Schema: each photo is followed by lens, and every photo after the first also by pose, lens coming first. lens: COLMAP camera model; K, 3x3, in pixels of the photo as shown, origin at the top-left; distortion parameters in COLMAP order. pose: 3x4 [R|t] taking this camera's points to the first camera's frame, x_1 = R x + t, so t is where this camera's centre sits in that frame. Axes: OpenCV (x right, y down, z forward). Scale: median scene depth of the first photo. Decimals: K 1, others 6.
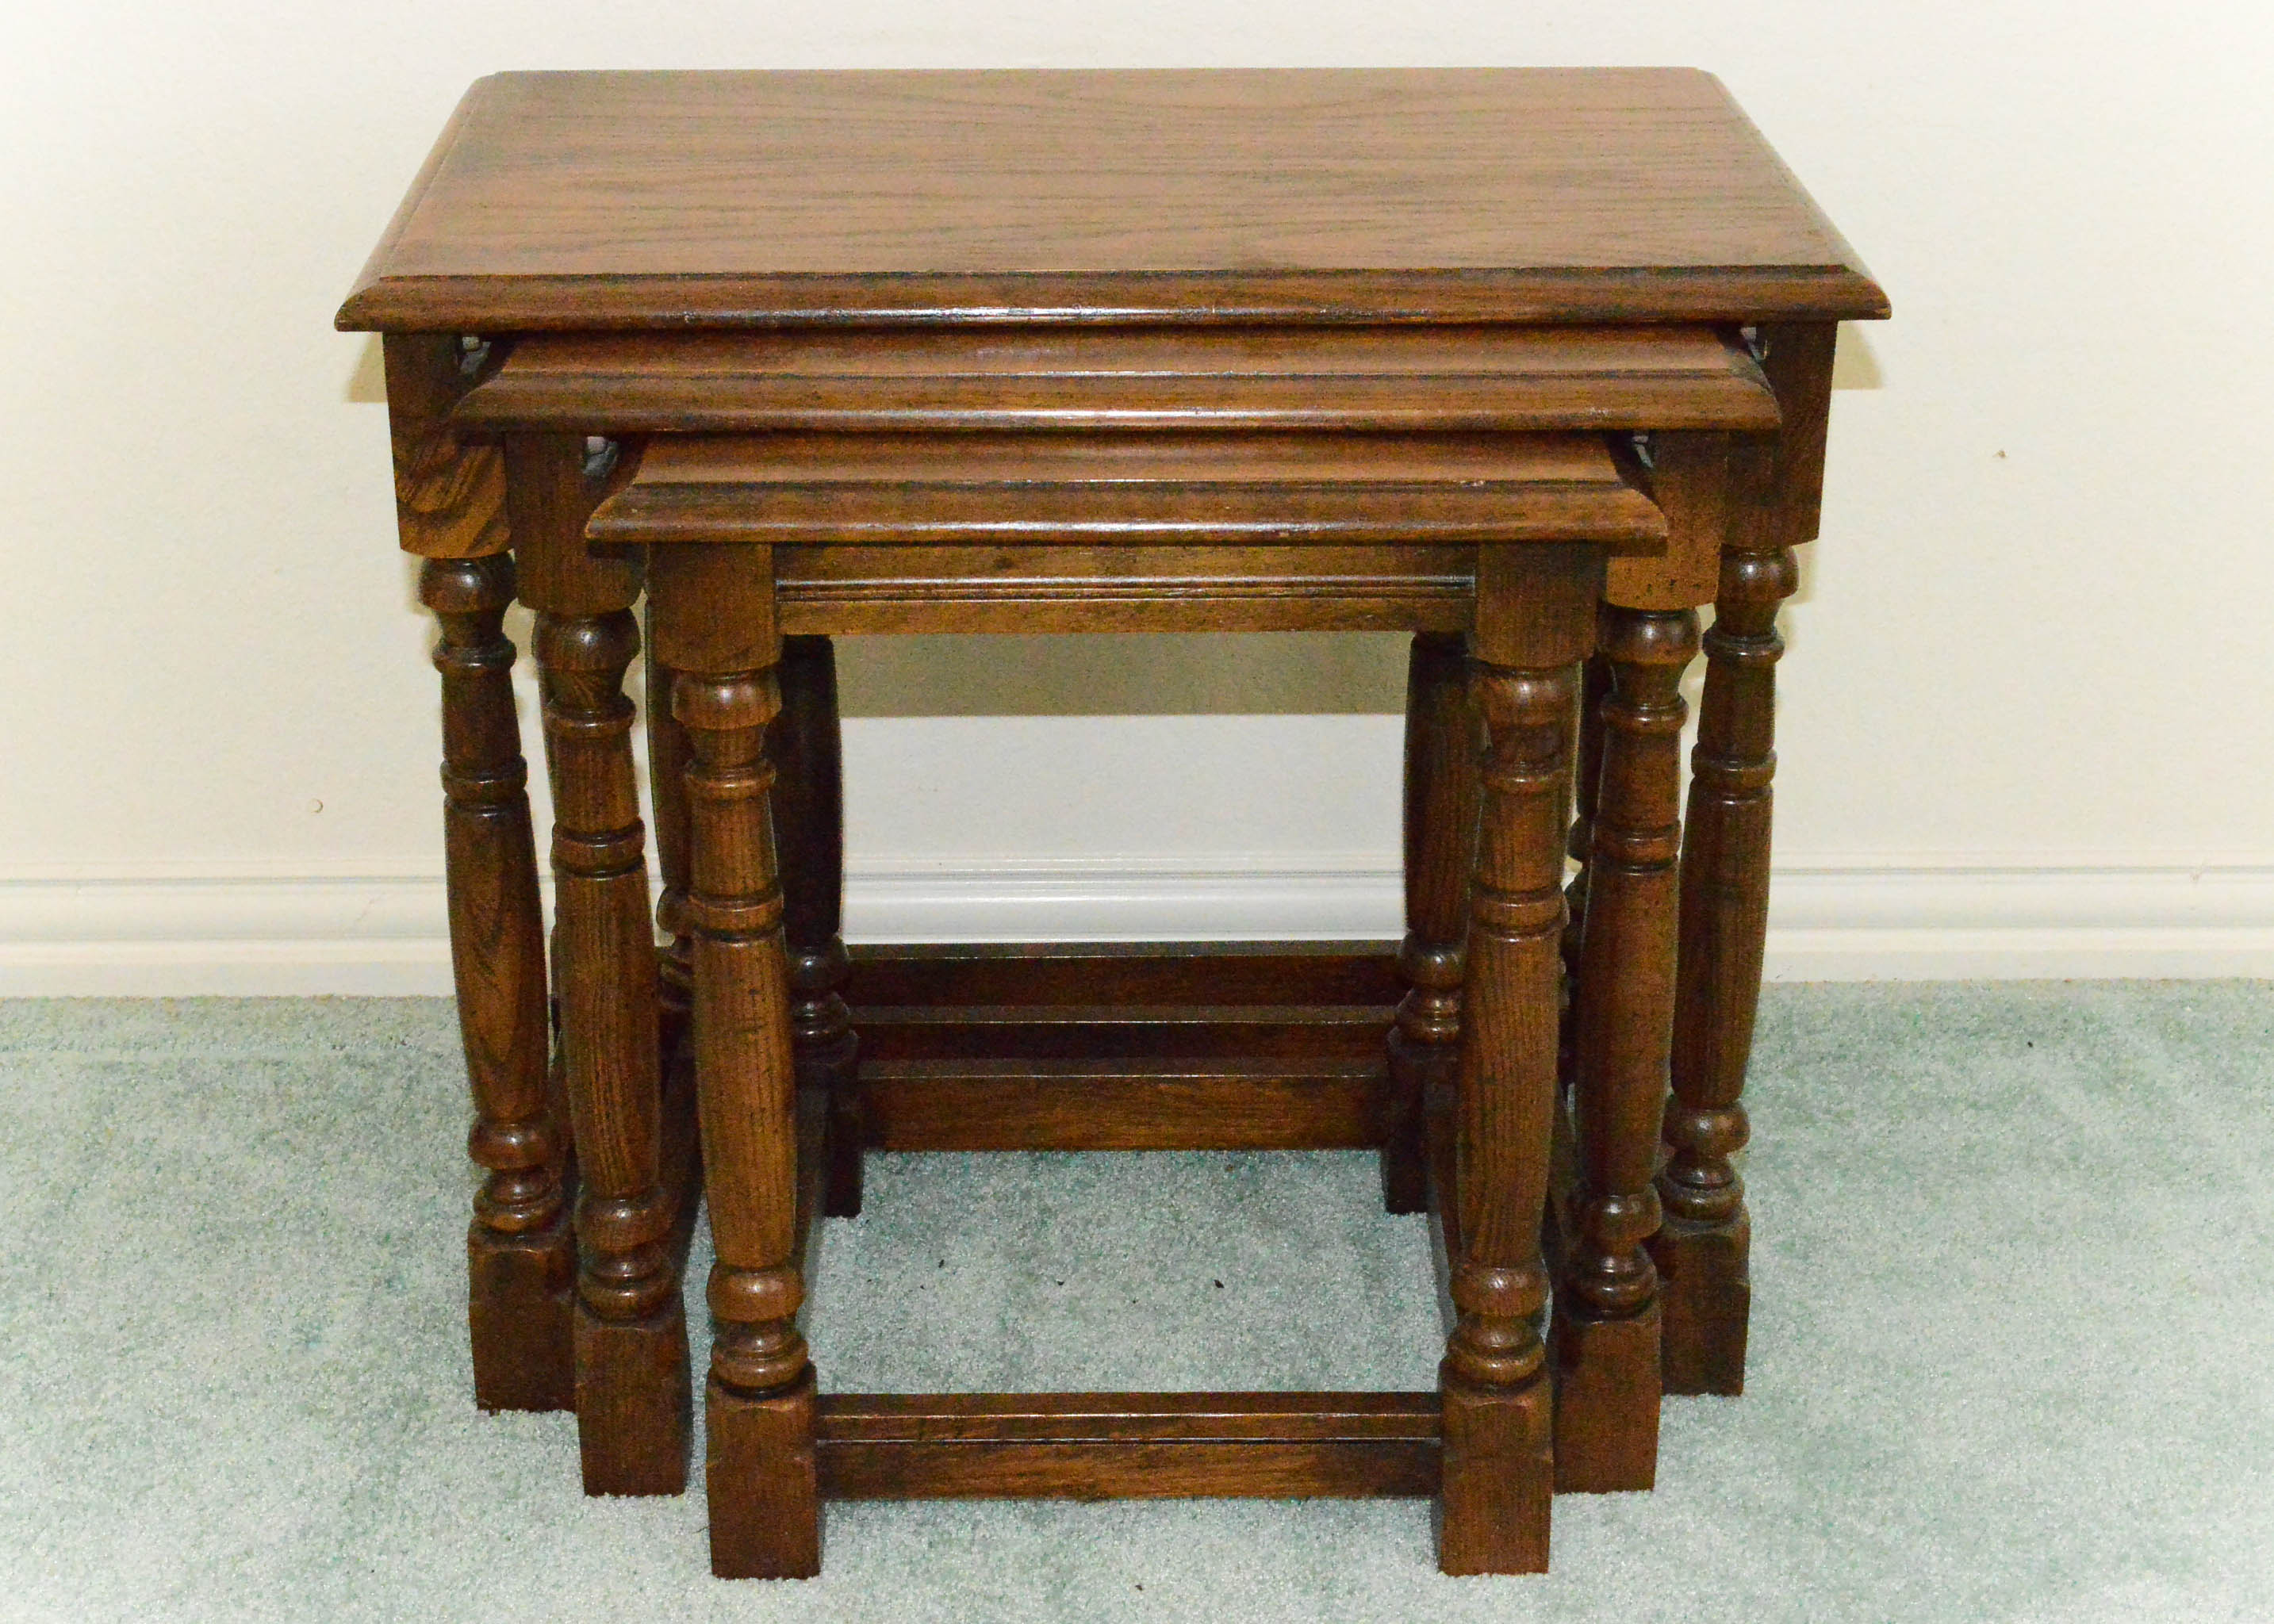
lens RADIAL K [[3741.9, 0, 1137.0], [0, 3741.9, 812.0], [0, 0, 1]] dist [0.000774, 0.087617]
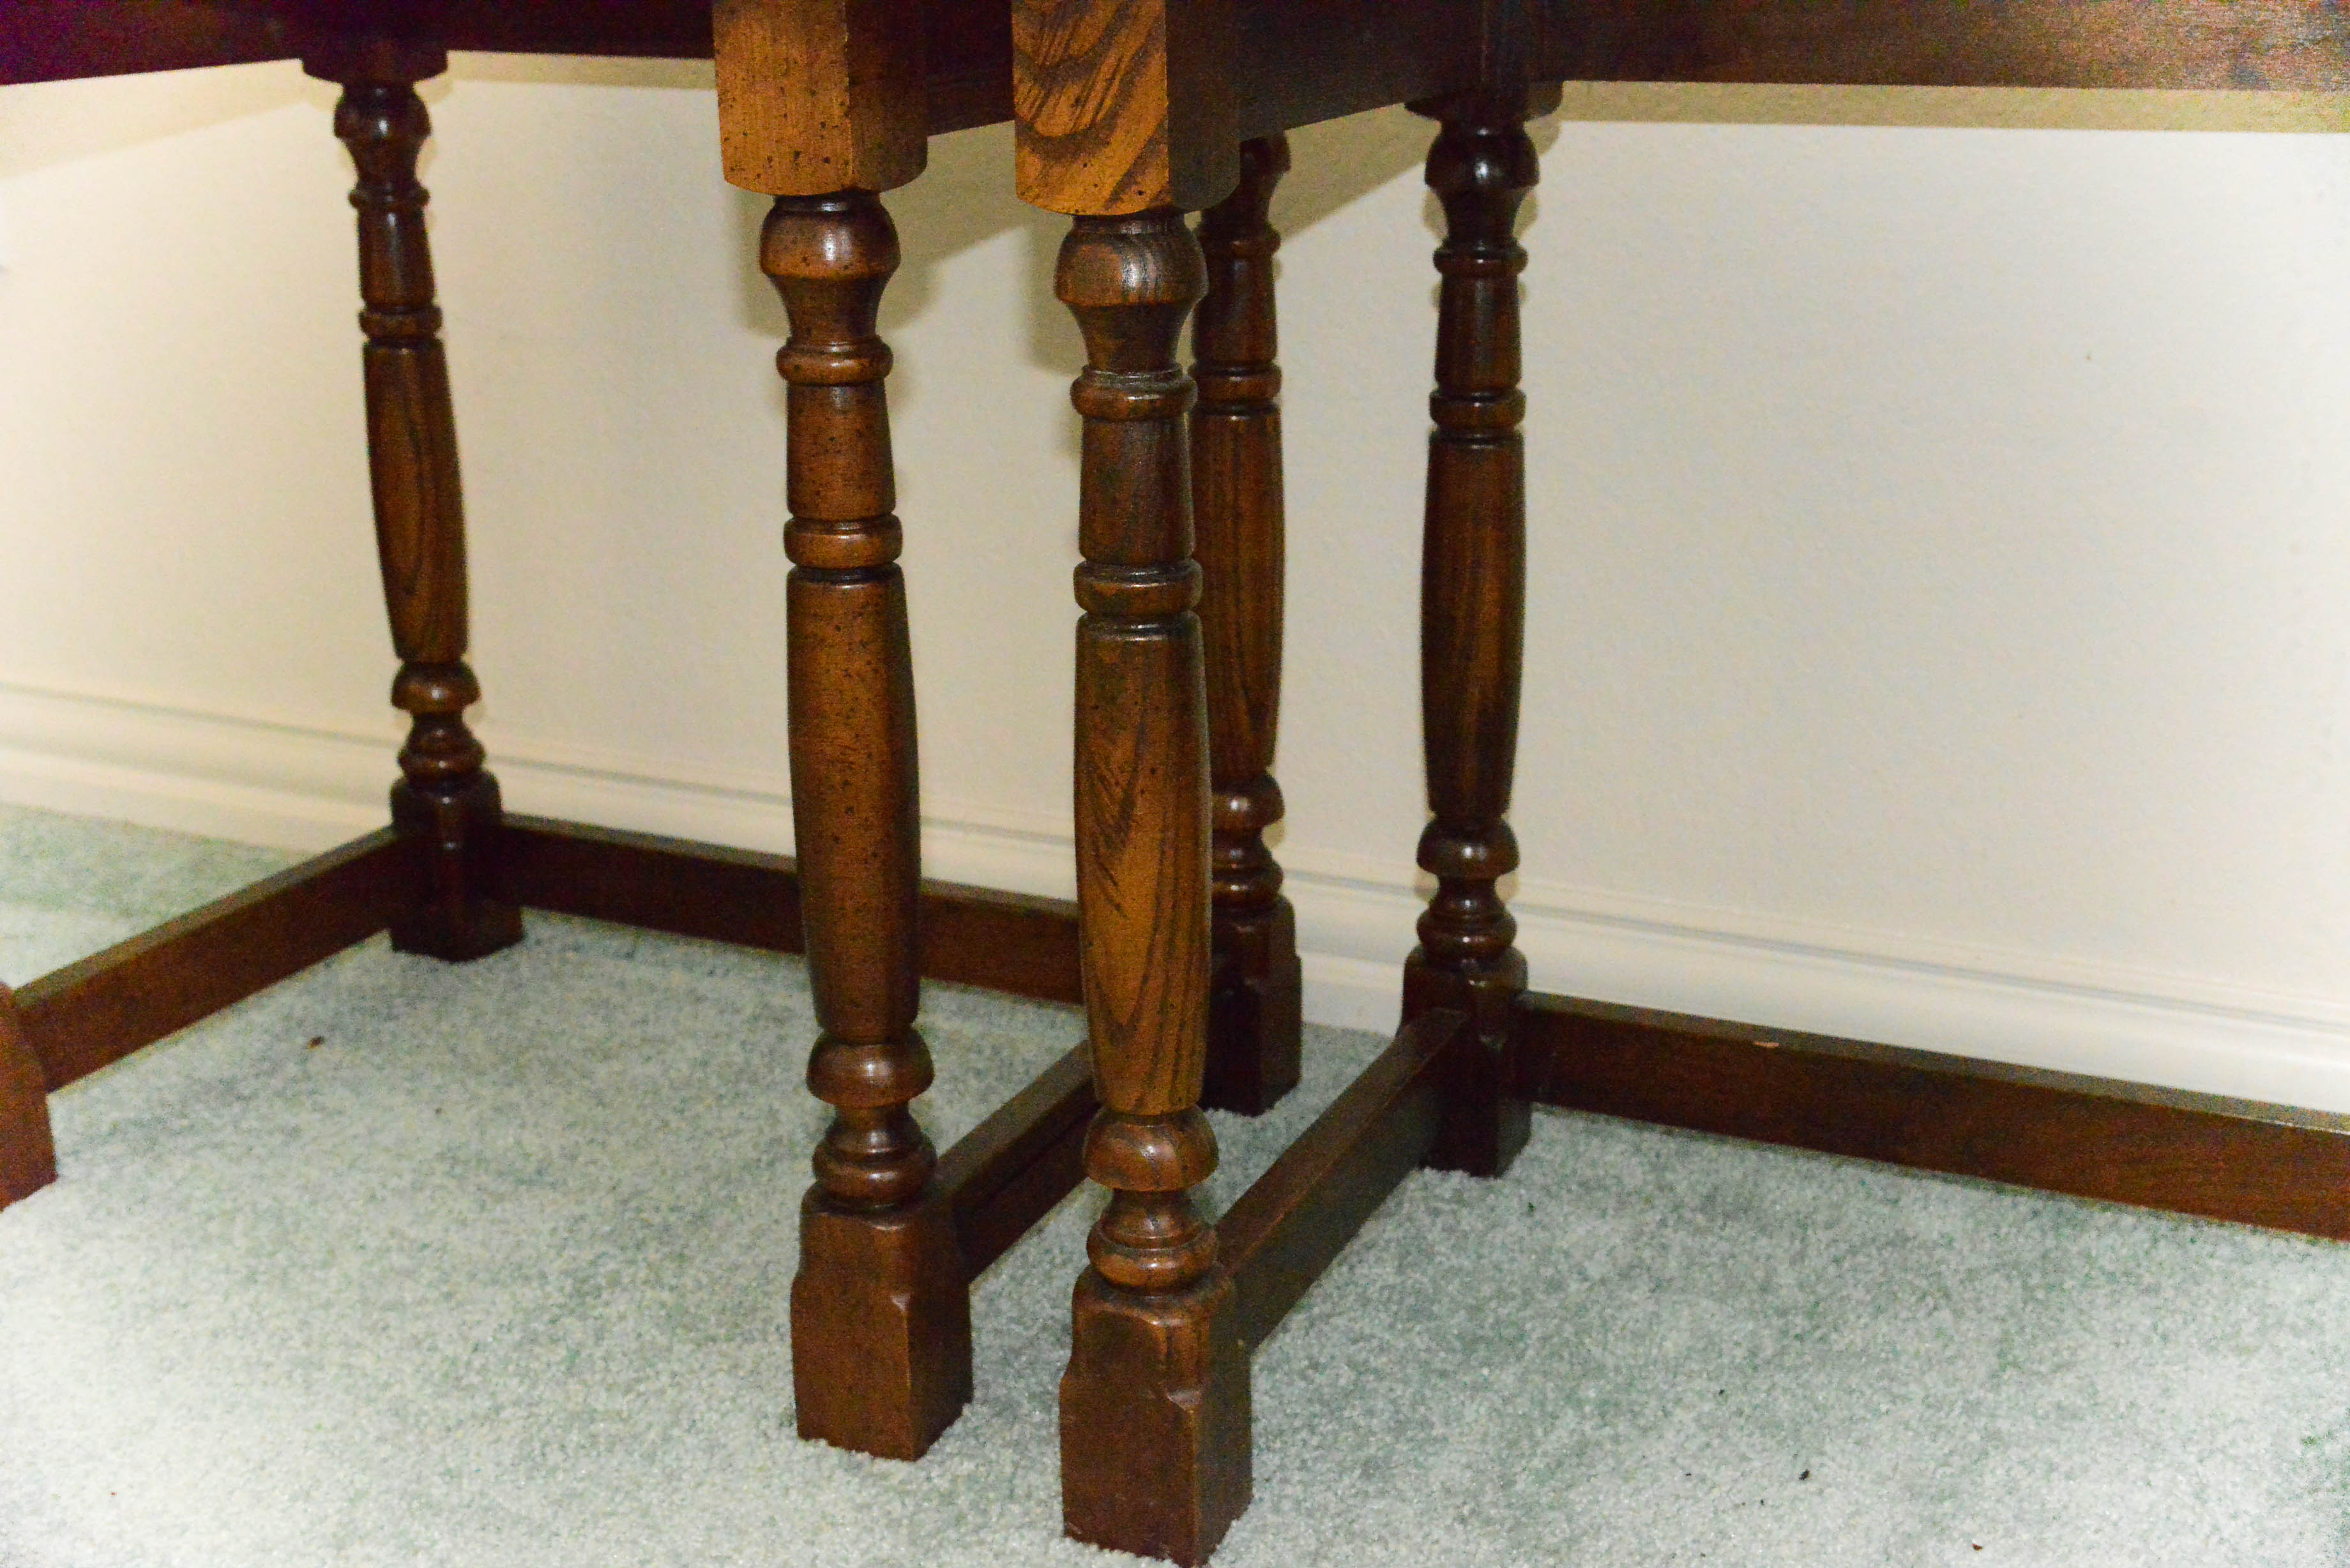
lens RADIAL K [[2898.7, 0, 1175.0], [0, 2898.7, 784.0], [0, 0, 1]] dist [-0.000004, 0.001324]
pose [[0.894511, 0.123904, -0.429532, 0.058066], [-0.170138, 0.982874, -0.070793, 0.059300], [0.413404, 0.136404, 0.900272, 0.507367]]
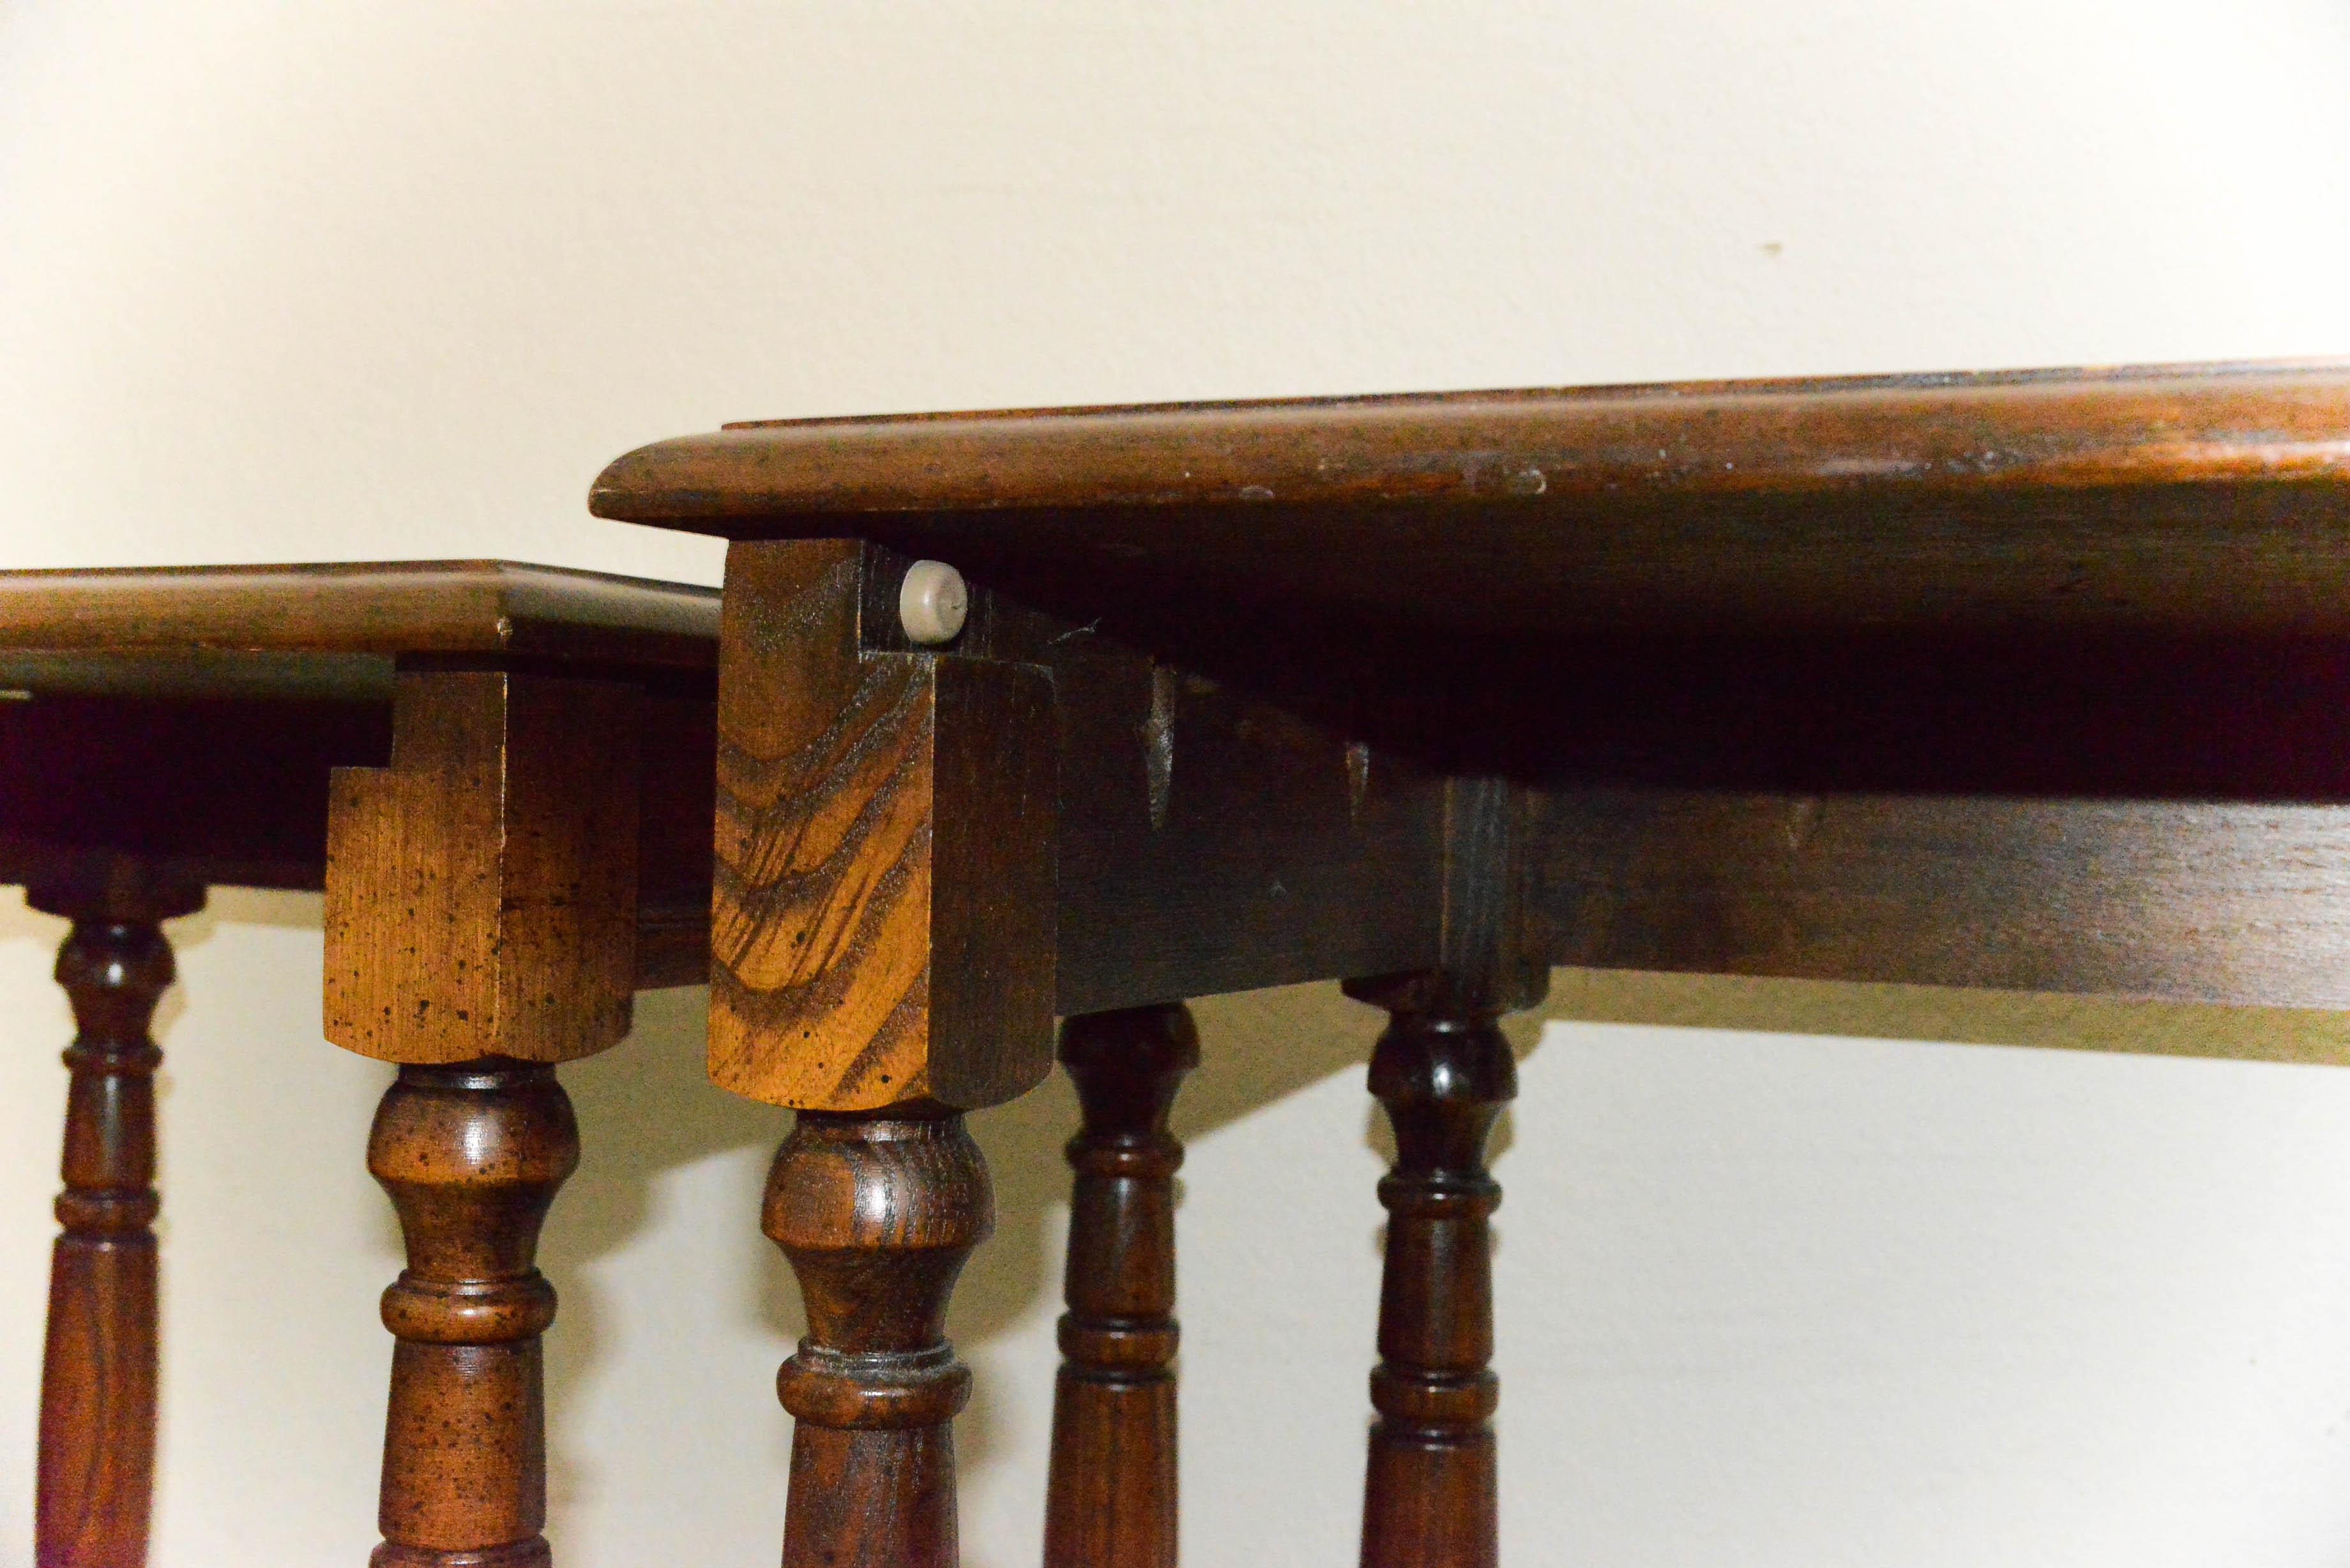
lens RADIAL K [[2790.6, 0, 1175.0], [0, 2790.6, 784.0], [0, 0, 1]] dist [0.036068, 0.024830]
pose [[0.887006, 0.022317, -0.461218, 0.003339], [-0.214185, 0.904765, -0.368137, 0.007847], [0.409078, 0.425326, 0.807312, 0.672373]]
